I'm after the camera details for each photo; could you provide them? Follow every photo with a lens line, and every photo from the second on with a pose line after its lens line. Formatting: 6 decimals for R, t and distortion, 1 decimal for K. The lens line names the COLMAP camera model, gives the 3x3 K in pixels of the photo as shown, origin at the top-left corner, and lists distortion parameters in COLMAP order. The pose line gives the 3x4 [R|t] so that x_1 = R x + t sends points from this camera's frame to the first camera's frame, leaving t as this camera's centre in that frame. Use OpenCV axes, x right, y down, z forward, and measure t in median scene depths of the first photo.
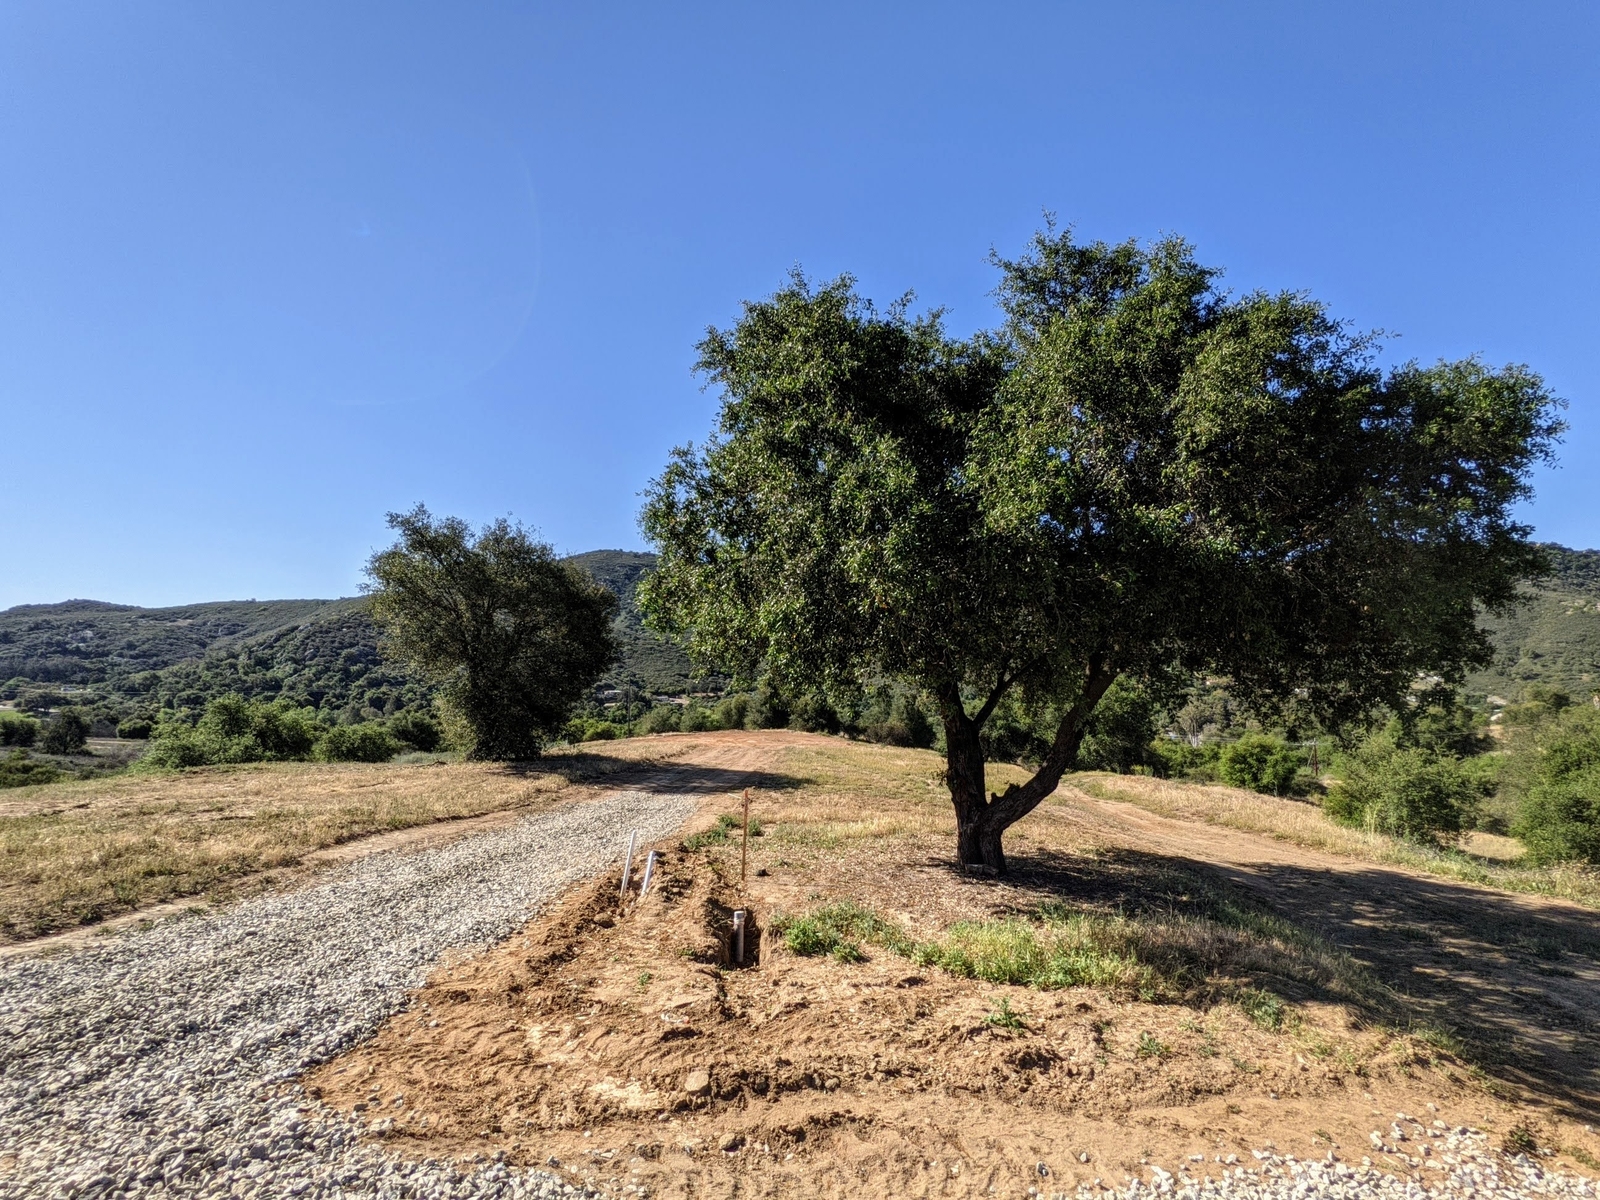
lens RADIAL K [[774.4, 0, 807.2], [0, 774.4, 591.8], [0, 0, 1]] dist [-0.001069, 0.001742]
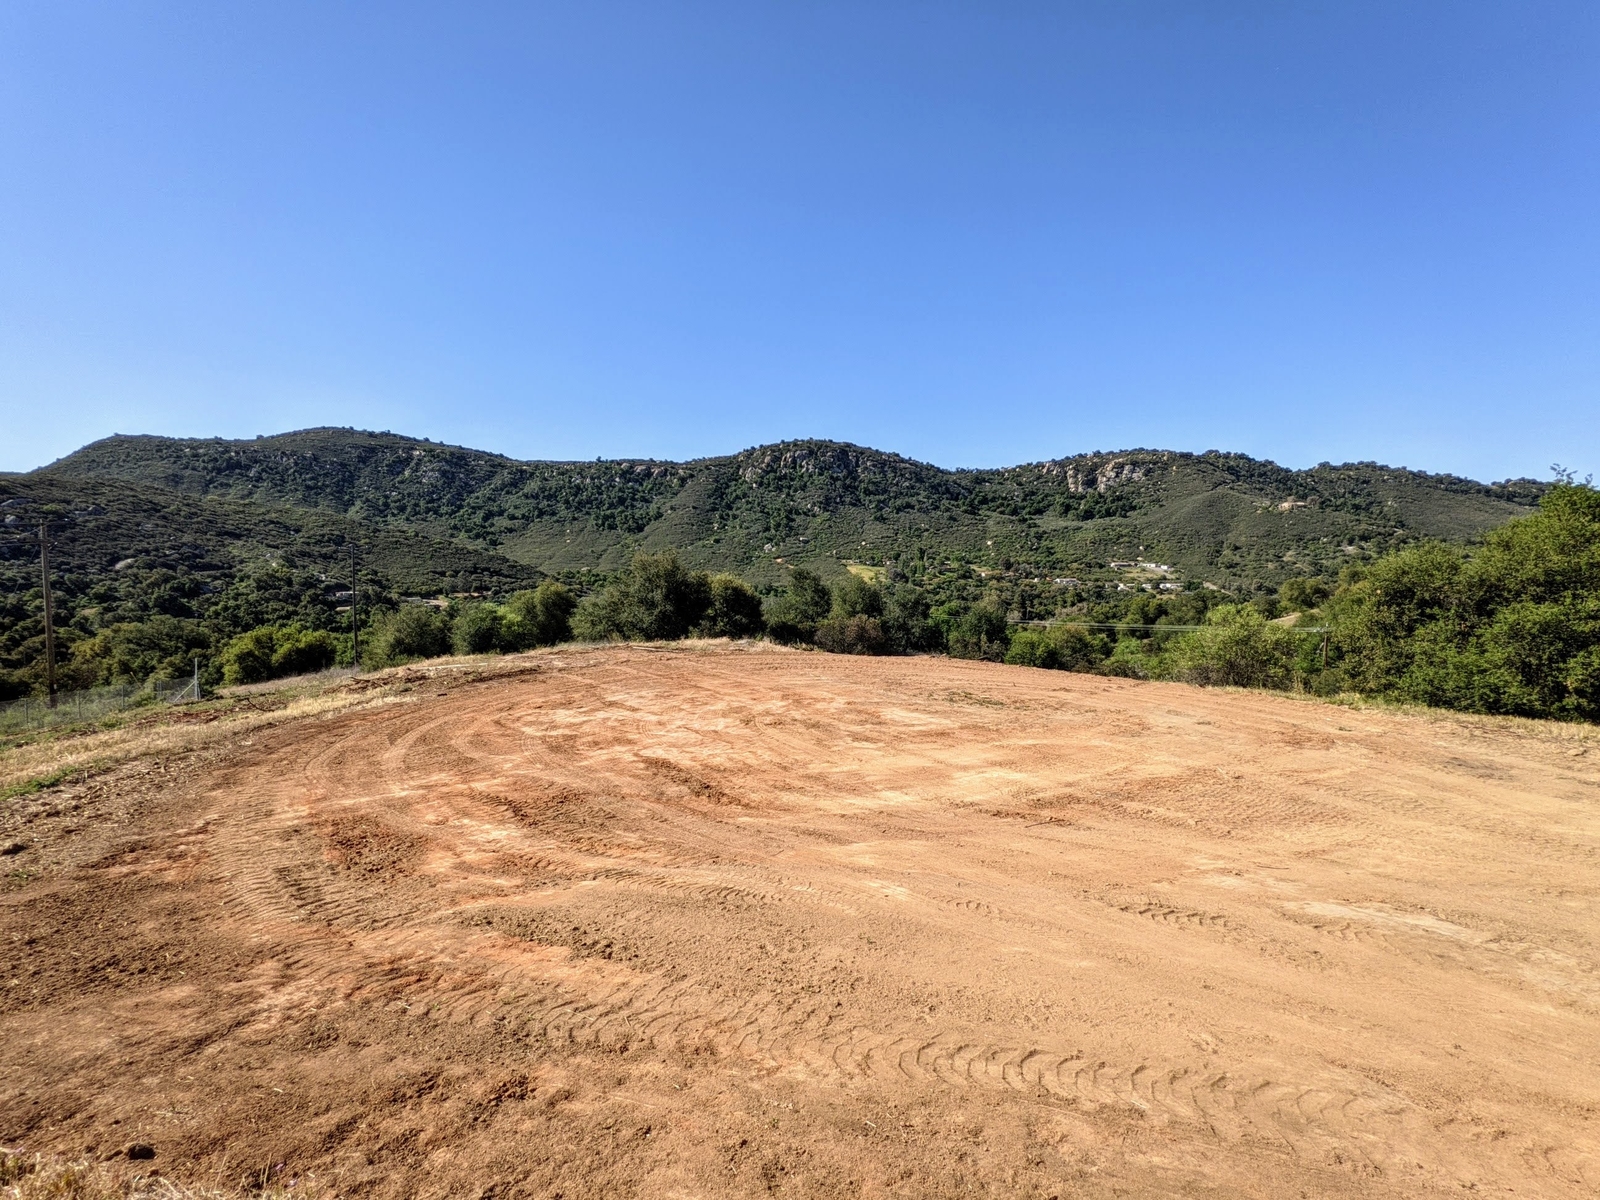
lens RADIAL K [[774.4, 0, 807.1], [0, 774.4, 592.4], [0, 0, 1]] dist [-0.001069, 0.001742]
pose [[0.958824, -0.018212, 0.283417, -0.015080], [-0.019310, 0.991452, 0.129034, 0.012709], [-0.283345, -0.129194, 0.950276, 0.077782]]
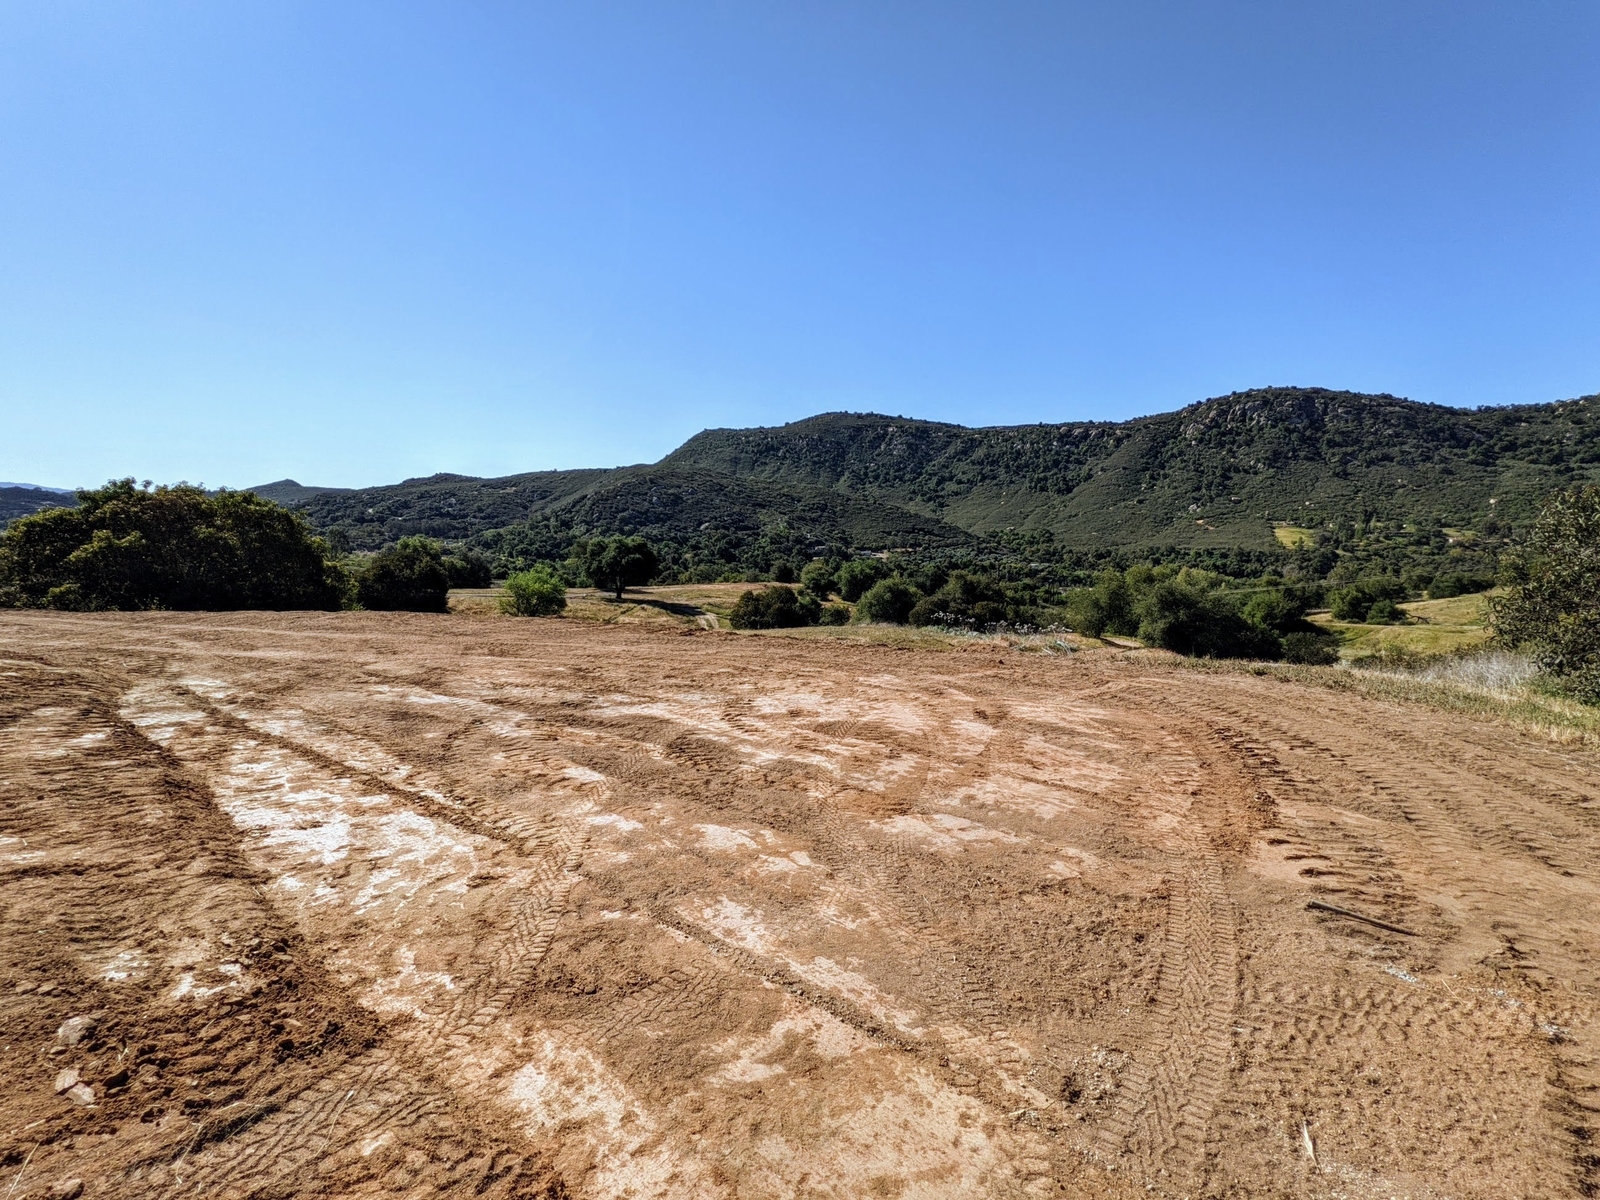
lens RADIAL K [[774.4, 0, 806.4], [0, 774.4, 593.5], [0, 0, 1]] dist [-0.001069, 0.001742]
pose [[0.951237, 0.024456, -0.307491, 0.093790], [0.035476, 0.981563, 0.187815, -0.024851], [0.306415, -0.189565, 0.932832, -0.125201]]
